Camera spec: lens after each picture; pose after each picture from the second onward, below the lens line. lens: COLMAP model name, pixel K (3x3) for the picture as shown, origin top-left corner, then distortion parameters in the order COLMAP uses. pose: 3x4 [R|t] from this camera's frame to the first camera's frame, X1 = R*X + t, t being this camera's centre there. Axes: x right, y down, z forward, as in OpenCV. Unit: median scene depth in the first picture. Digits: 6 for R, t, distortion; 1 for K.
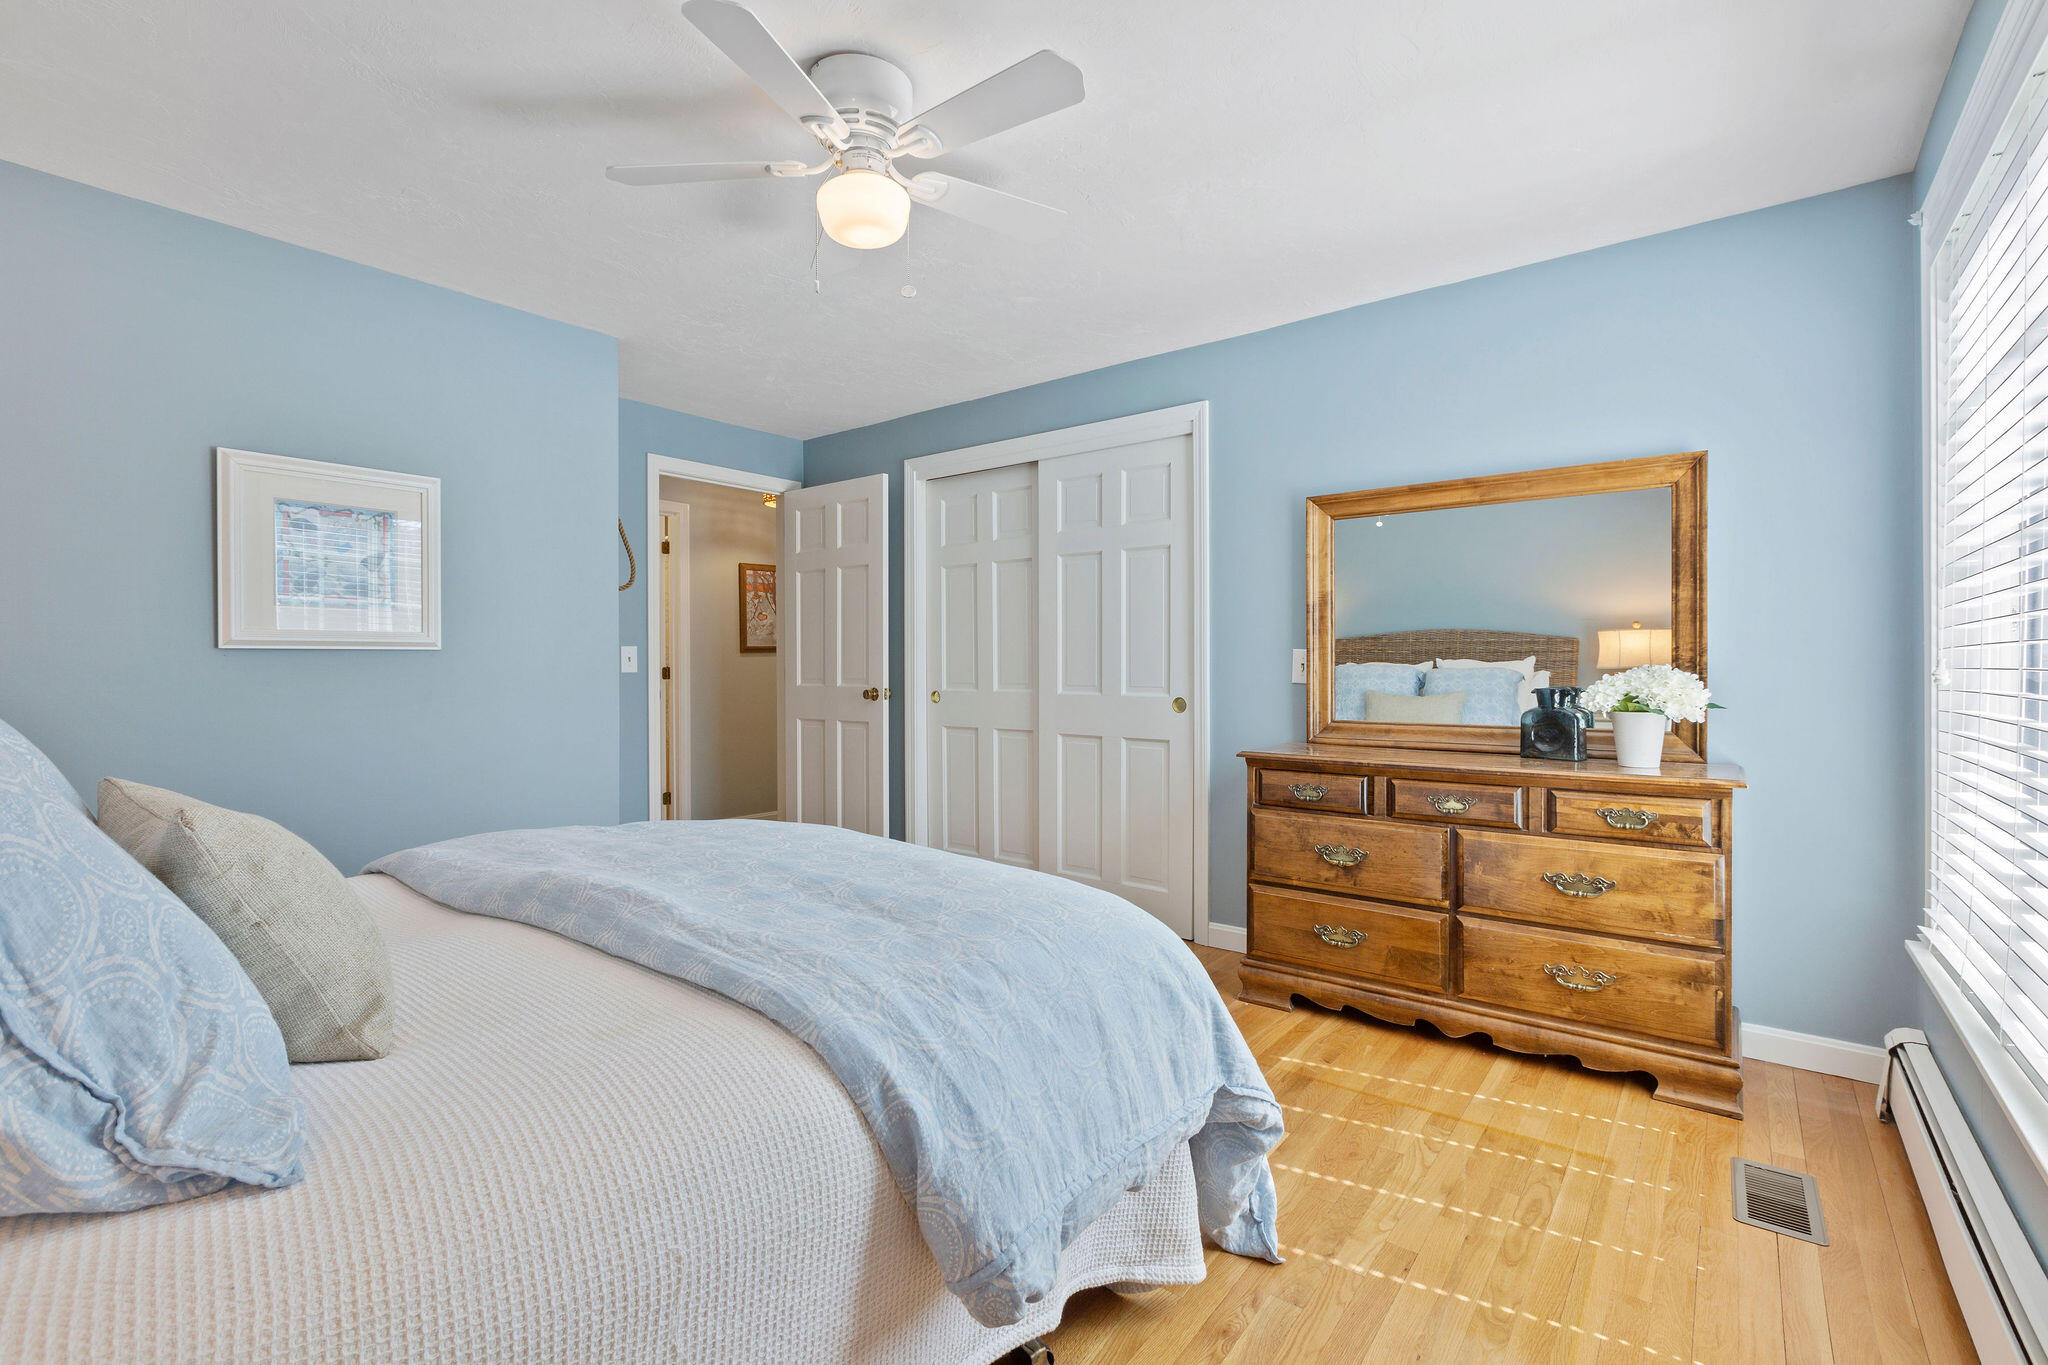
lens RADIAL K [[901.9, 0, 1025.5], [0, 901.9, 671.0], [0, 0, 1]] dist [-0.000531, -0.000137]
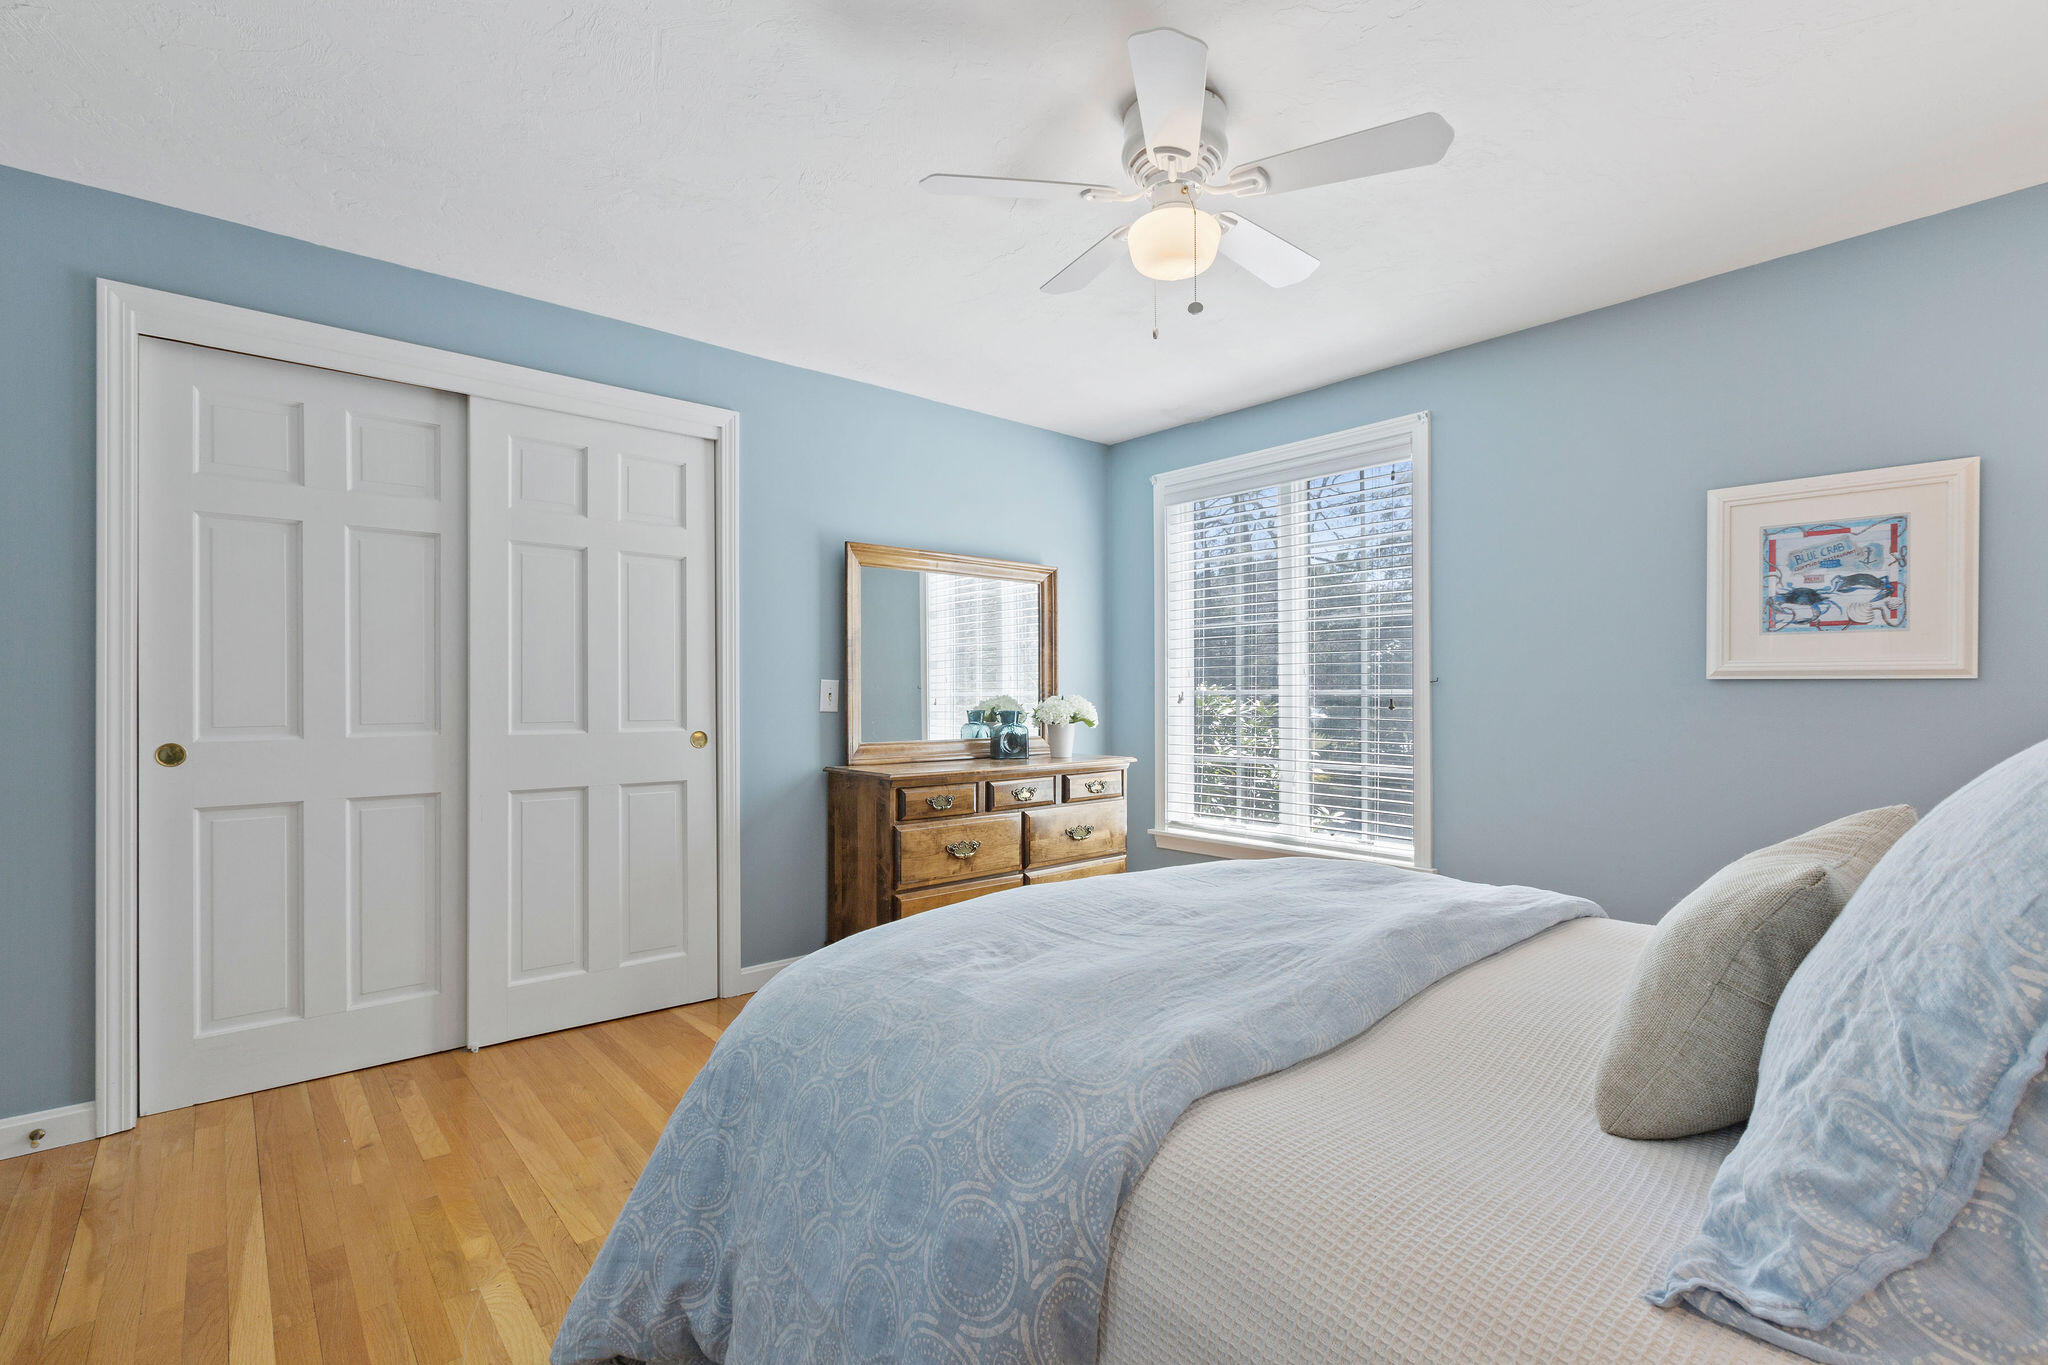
lens RADIAL K [[928.4, 0, 947.3], [0, 928.4, 686.4], [0, 0, 1]] dist [0.000835, 0.000203]
pose [[0.227079, 0.004964, 0.973864, -0.872646], [0.007628, 0.999947, -0.006876, -0.007925], [-0.973846, 0.008990, 0.227029, 0.725713]]
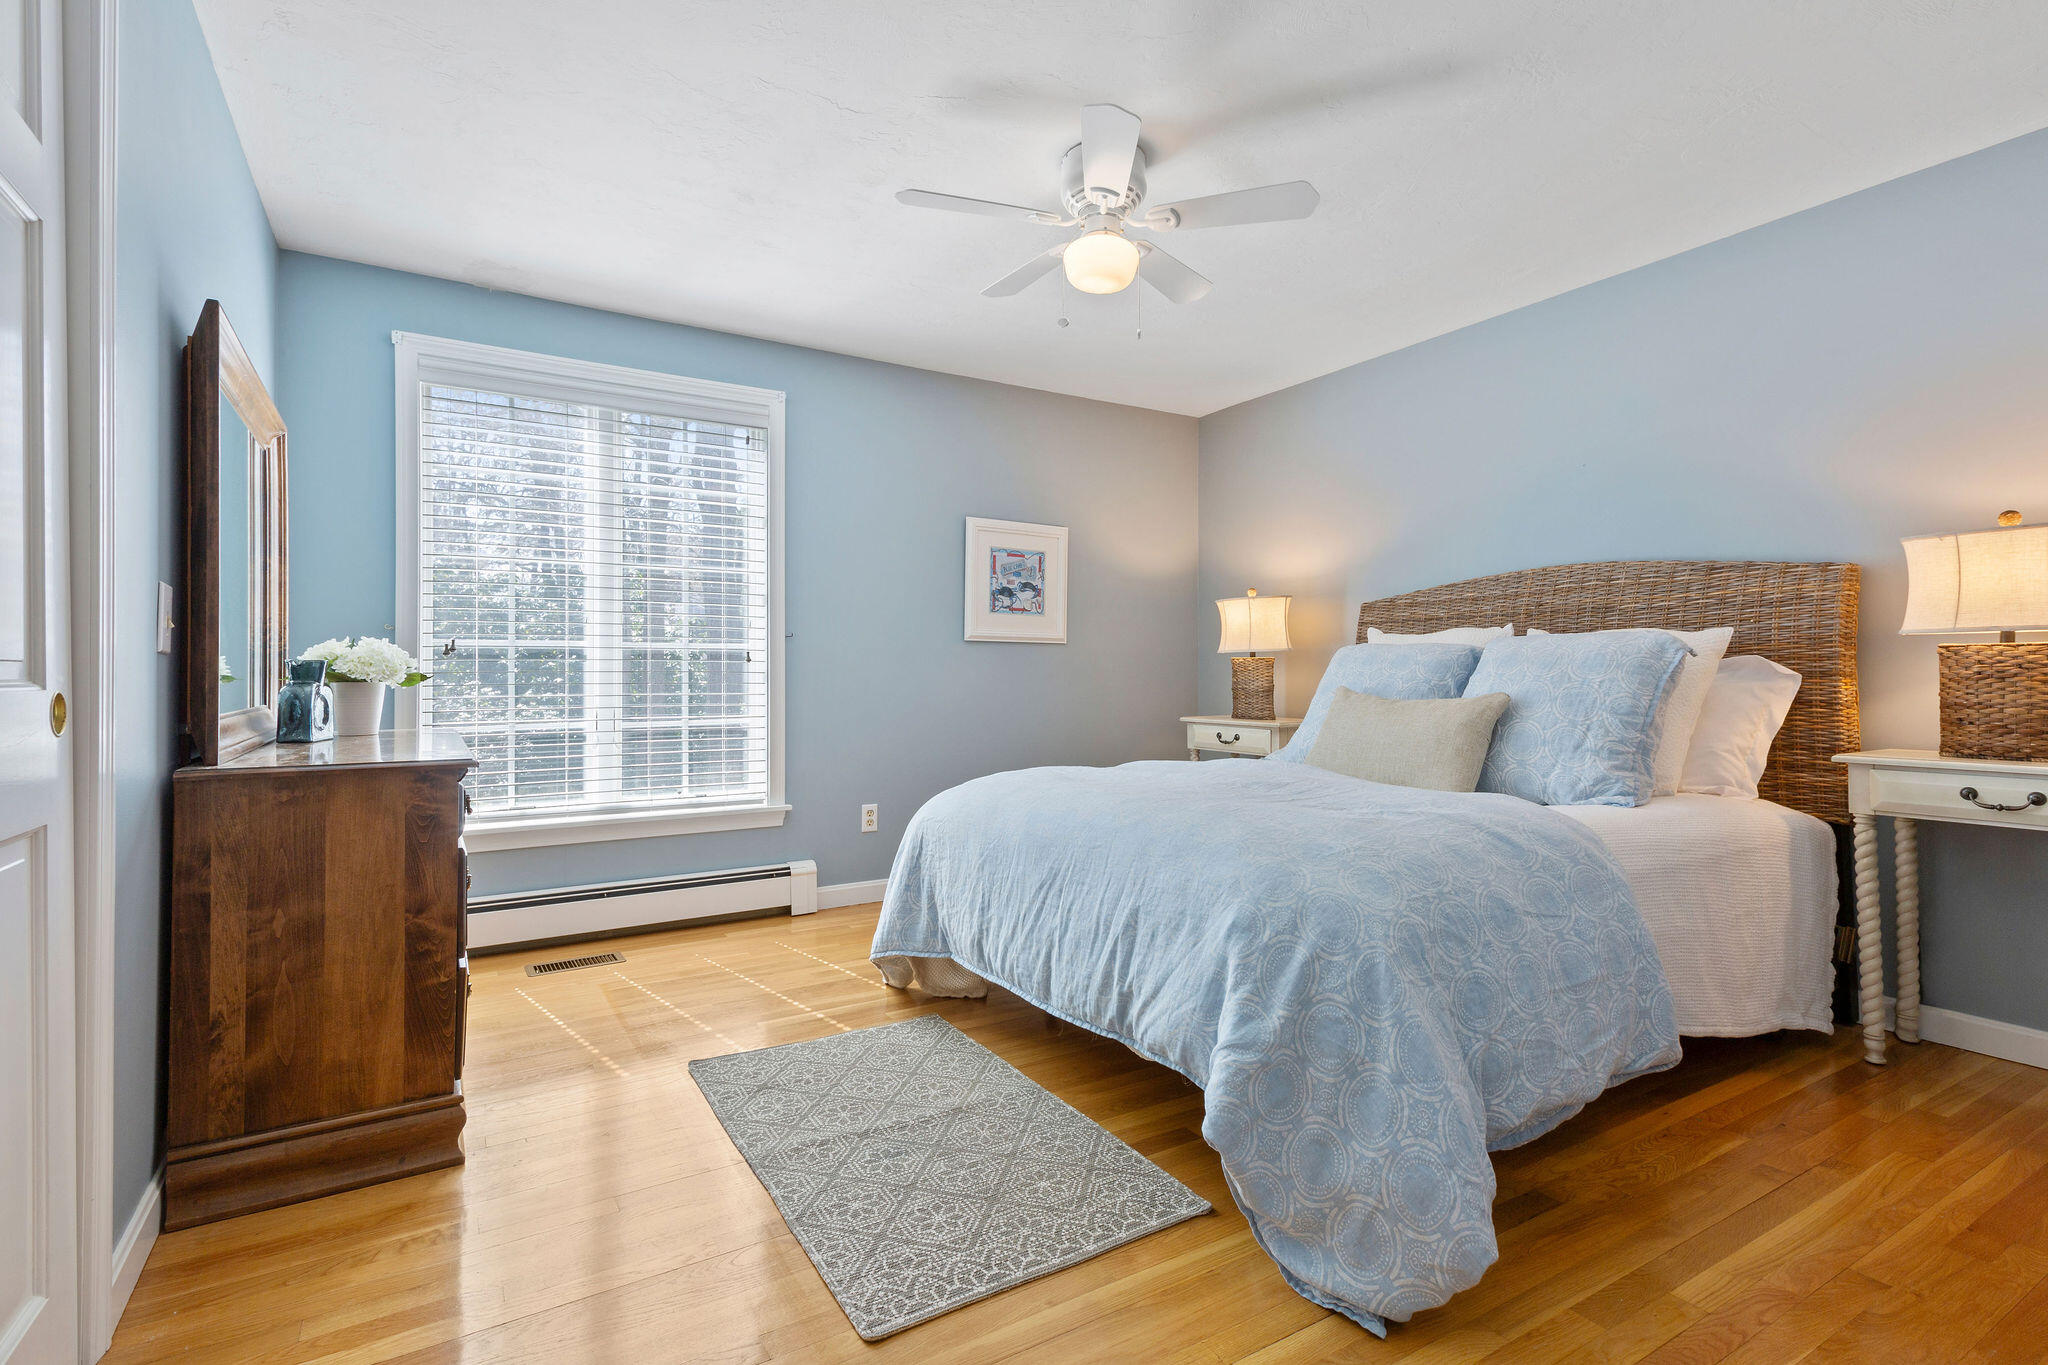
lens RADIAL K [[1014.4, 0, 1024.0], [0, 1014.4, 682.5], [0, 0, 1]] dist [0.048217, 0.000120]
pose [[-0.944324, -0.002717, 0.329005, -0.384738], [0.001752, 0.999910, 0.013286, 0.028762], [-0.329011, 0.013123, -0.944235, 1.642154]]
